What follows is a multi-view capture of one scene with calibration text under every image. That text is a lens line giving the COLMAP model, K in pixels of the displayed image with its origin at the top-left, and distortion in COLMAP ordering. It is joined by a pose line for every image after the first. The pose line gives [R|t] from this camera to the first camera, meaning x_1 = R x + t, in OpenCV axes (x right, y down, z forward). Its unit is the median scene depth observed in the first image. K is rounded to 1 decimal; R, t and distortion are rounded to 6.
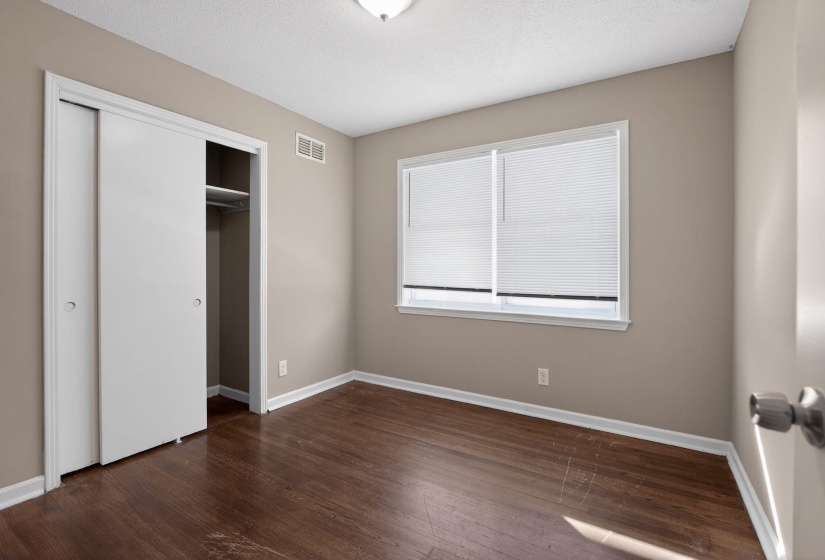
lens RADIAL K [[376.2, 0, 411.3], [0, 376.2, 270.2], [0, 0, 1]] dist [-0.013058, 0.000581]
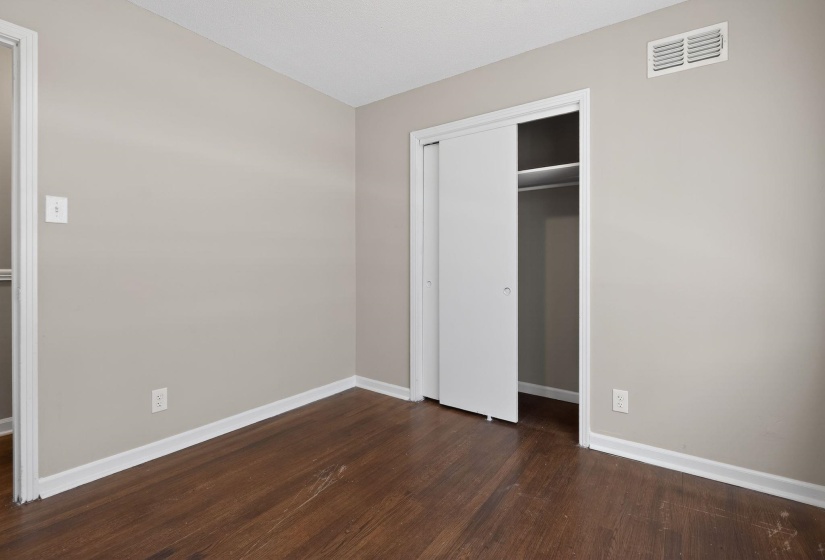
lens RADIAL K [[376.2, 0, 411.3], [0, 376.2, 270.2], [0, 0, 1]] dist [-0.013058, 0.000581]
pose [[-0.048743, 0.019869, -0.998614, 0.433616], [-0.003874, 0.999791, 0.020081, 0.008743], [0.998804, 0.004847, -0.048656, 0.776181]]
